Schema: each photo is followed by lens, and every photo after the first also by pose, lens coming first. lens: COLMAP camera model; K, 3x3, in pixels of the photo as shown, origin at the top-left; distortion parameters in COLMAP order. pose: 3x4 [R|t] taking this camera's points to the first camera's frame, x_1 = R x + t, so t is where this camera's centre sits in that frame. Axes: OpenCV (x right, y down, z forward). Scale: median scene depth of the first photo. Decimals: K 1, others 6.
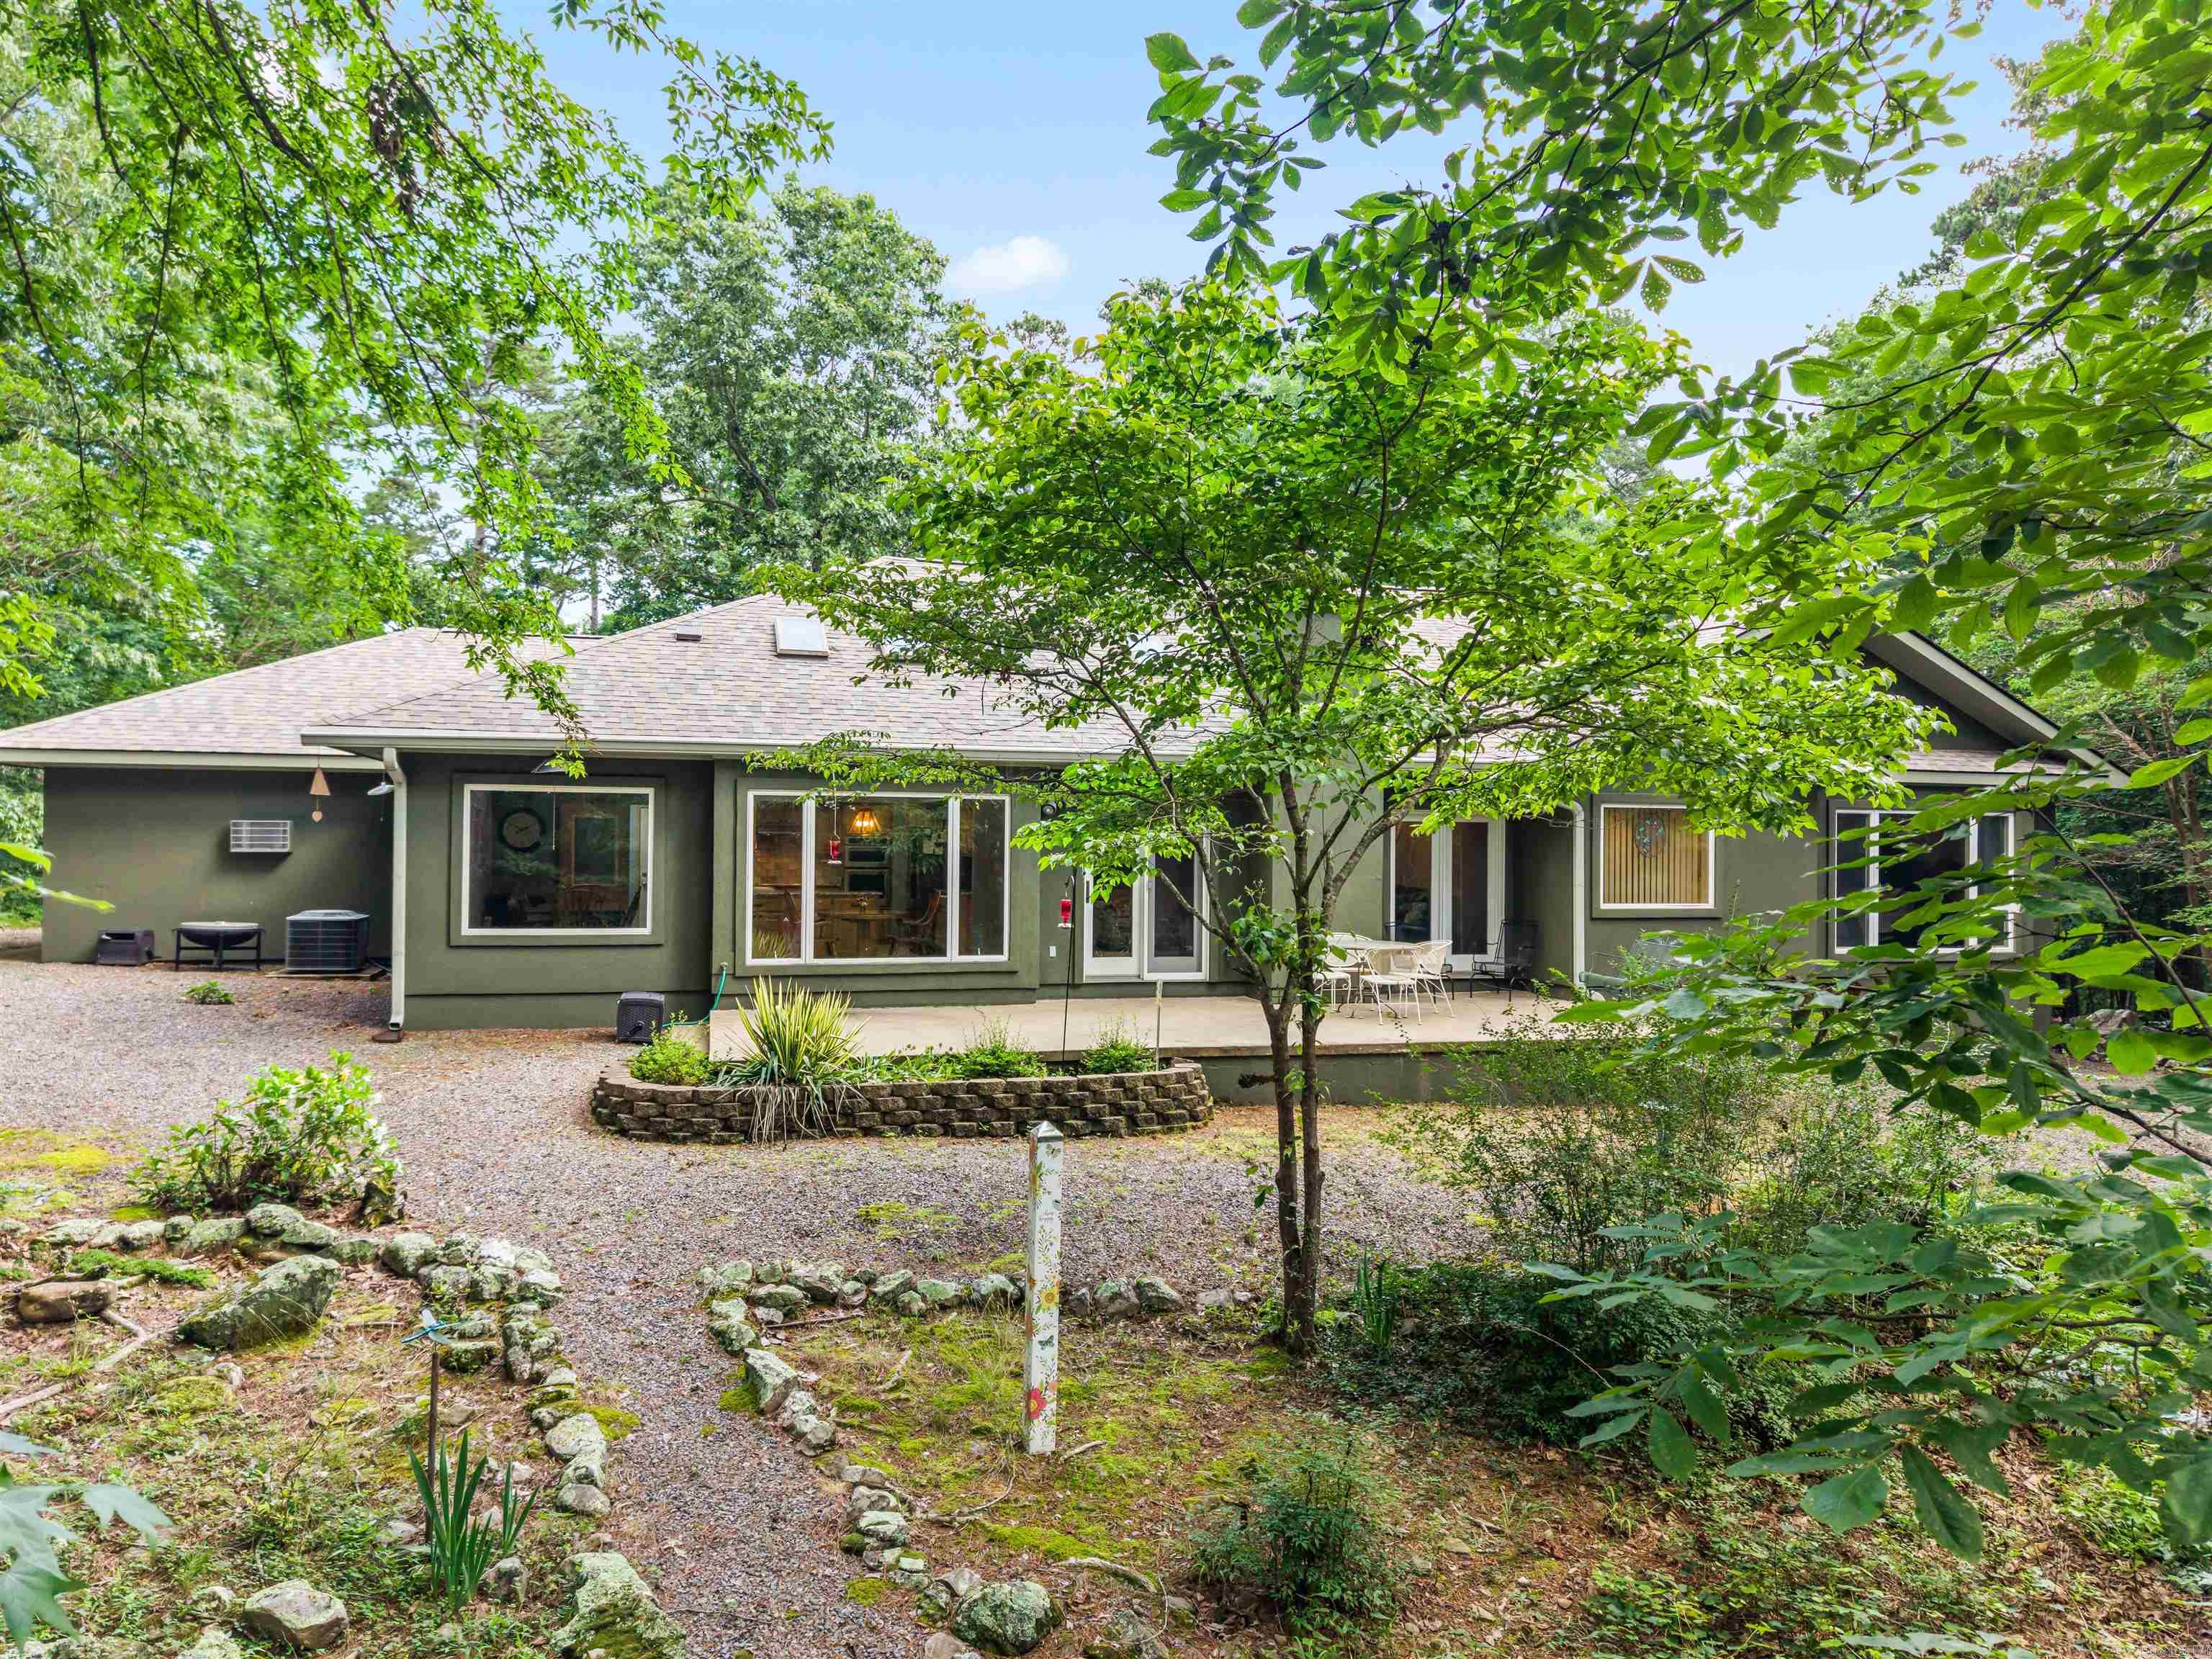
lens RADIAL K [[1473.5, 0, 1111.8], [0, 1473.5, 823.8], [0, 0, 1]] dist [0.006635, -0.003380]
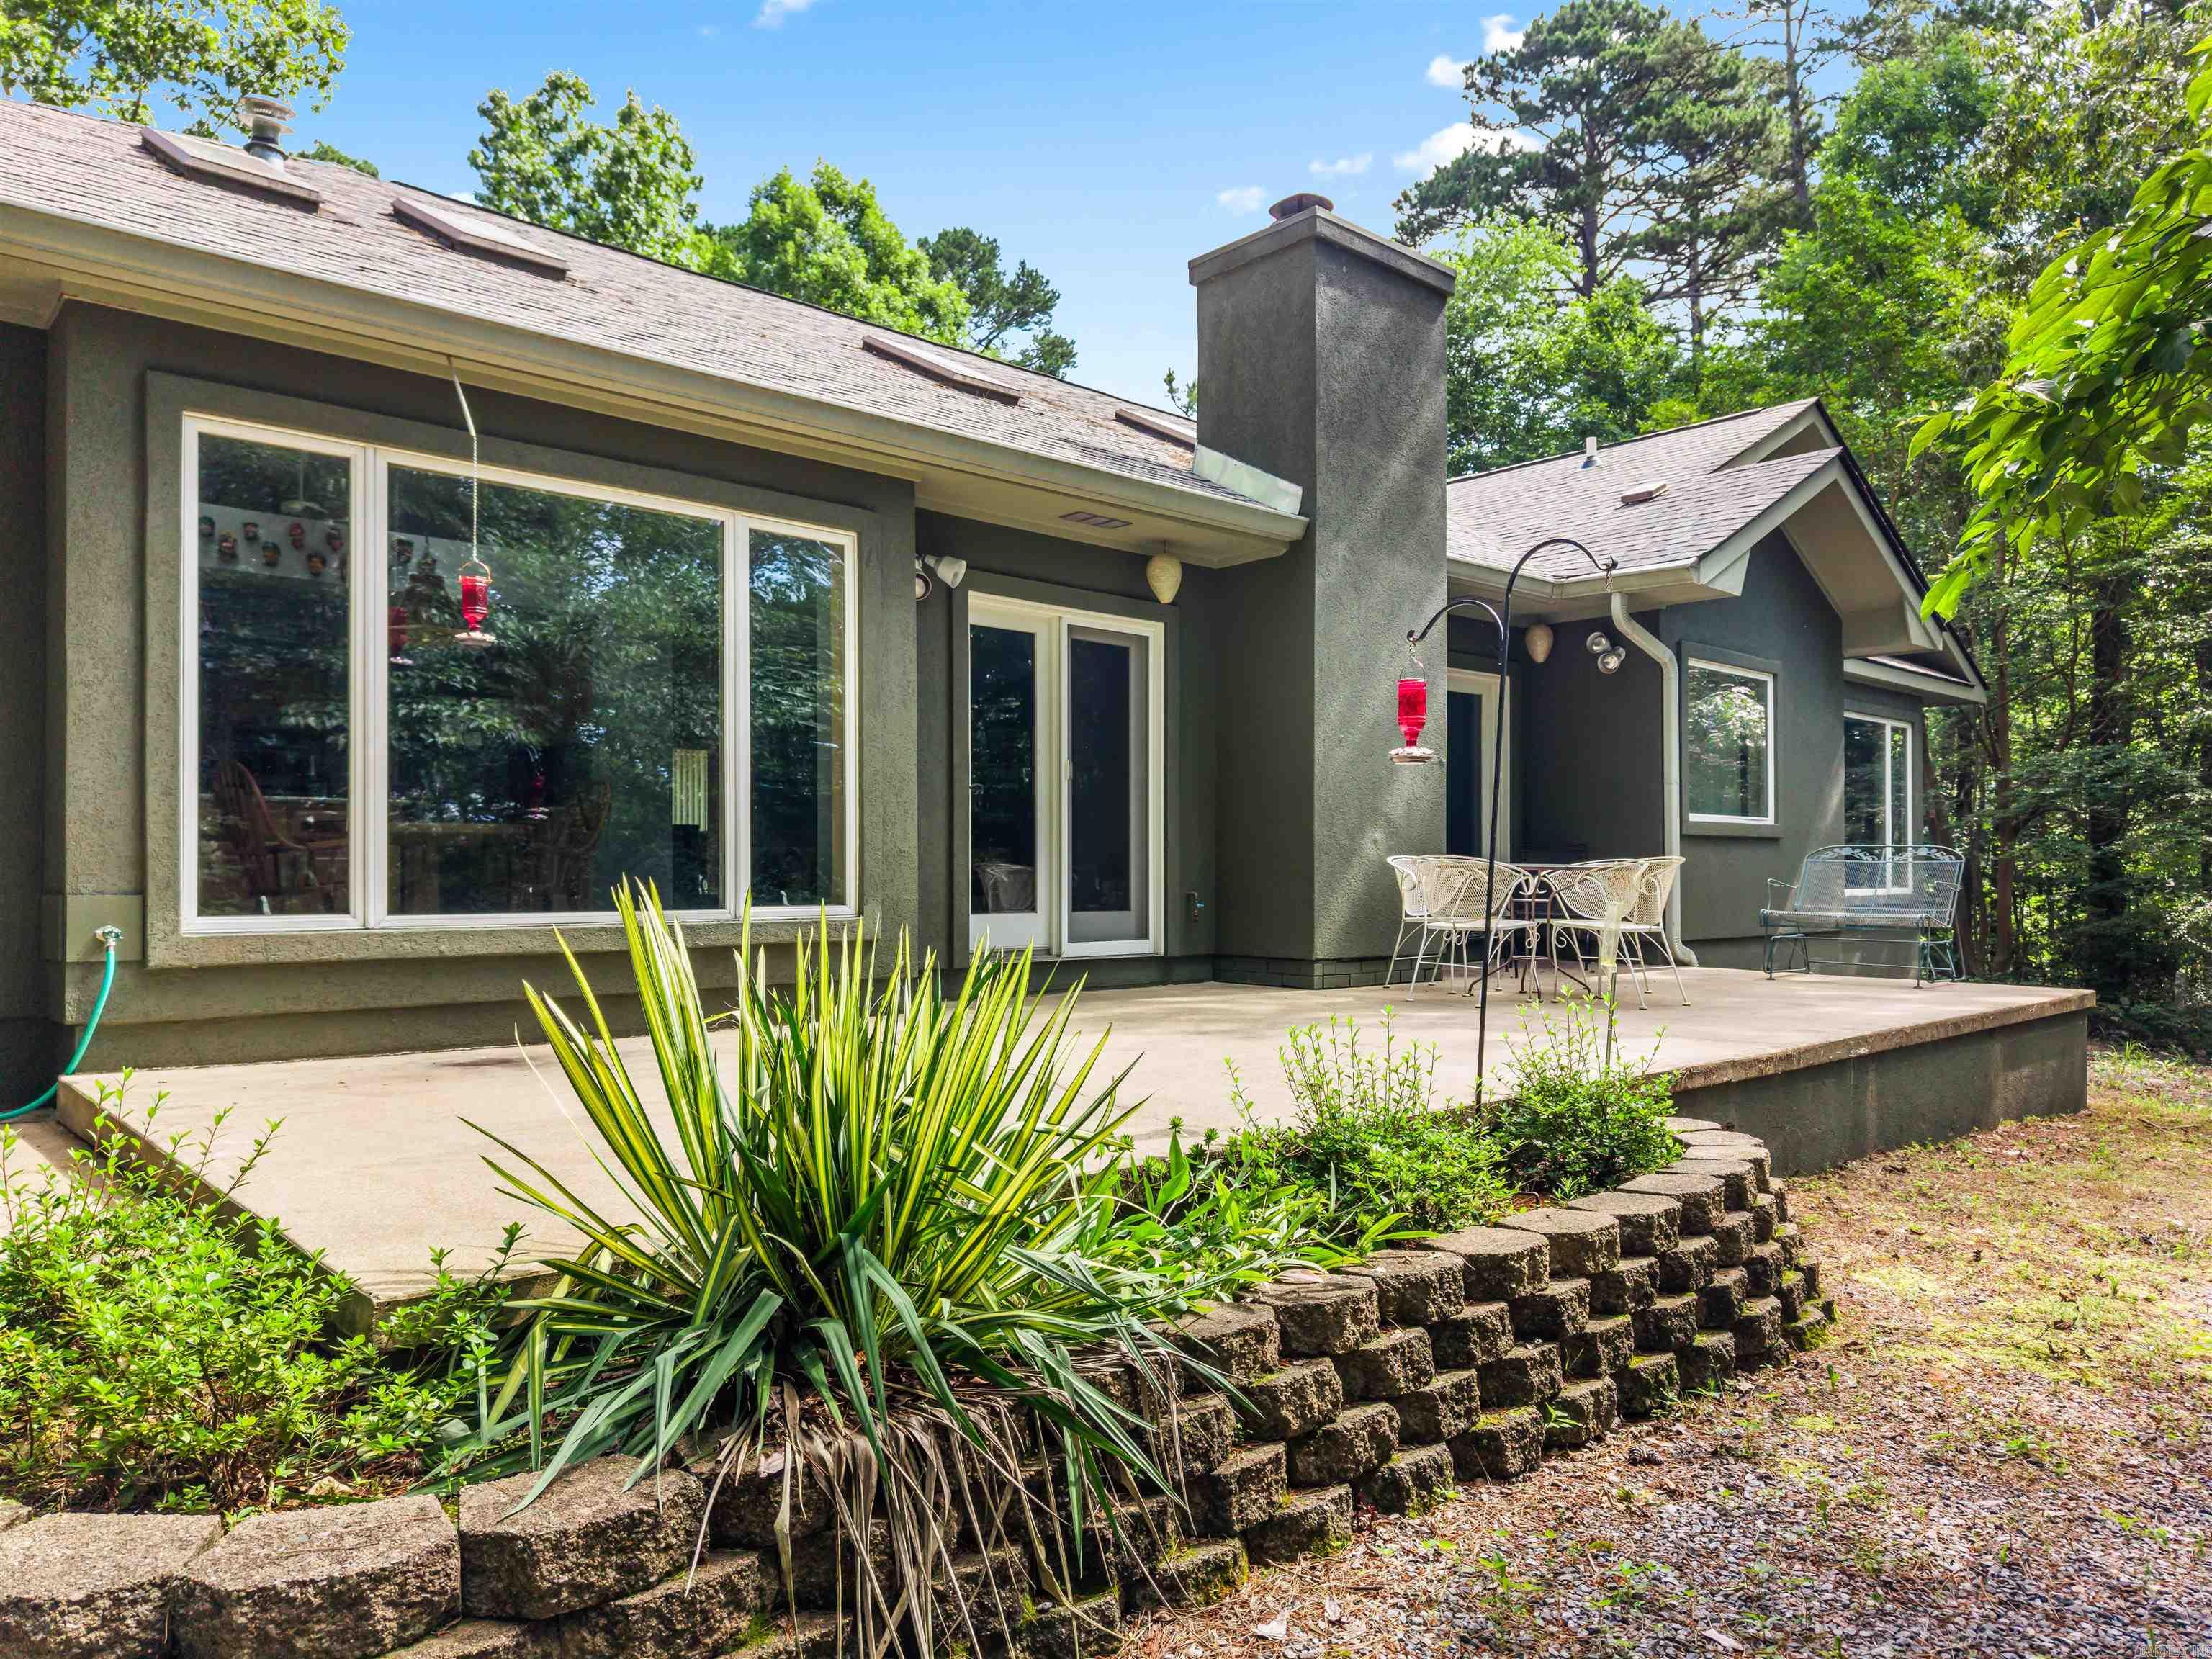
lens RADIAL K [[1492.0, 0, 1150.0], [0, 1492.0, 857.8], [0, 0, 1]] dist [0.006986, -0.001089]
pose [[0.867709, -0.000353, 0.497073, -0.214491], [-0.005818, 0.999924, 0.010866, 0.070828], [-0.497039, -0.012321, 0.867641, 0.579816]]
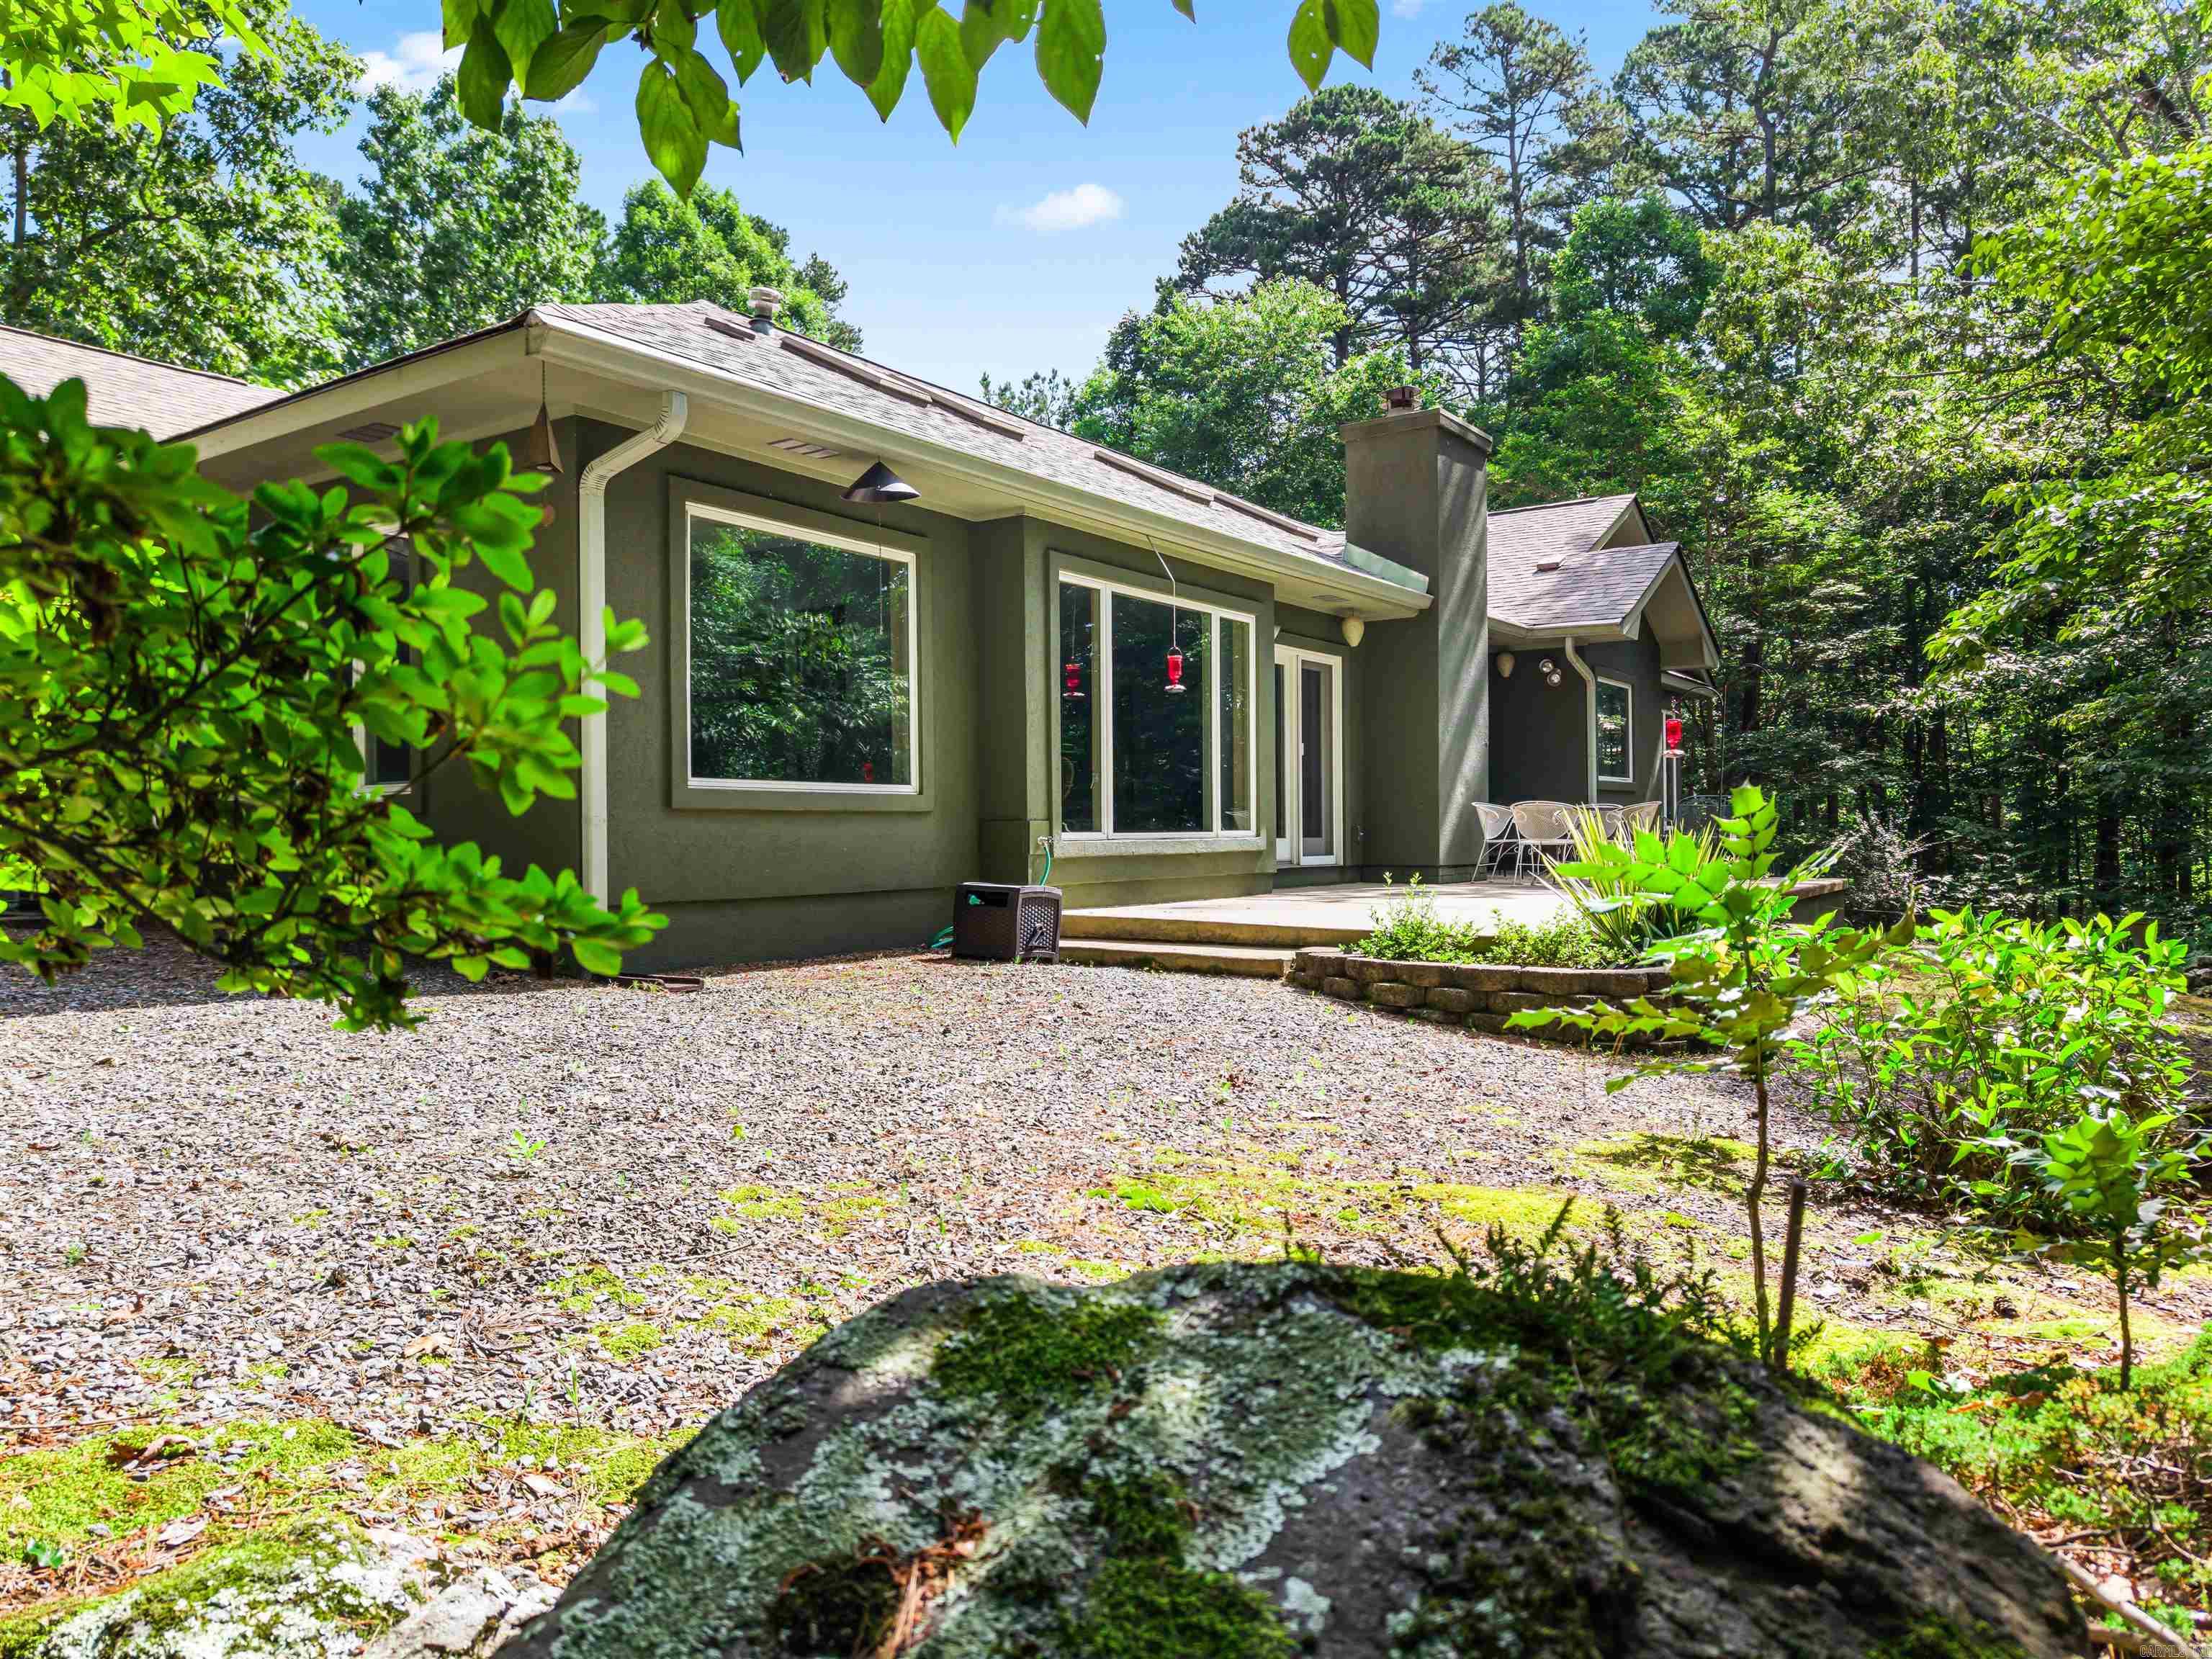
lens RADIAL K [[1440.4, 0, 1162.5], [0, 1440.4, 805.2], [0, 0, 1]] dist [0.043935, -0.083490]
pose [[0.736192, -0.002202, 0.676769, -0.600270], [-0.003090, 0.999973, 0.006615, 0.071914], [-0.676765, -0.006962, 0.736166, 0.497450]]
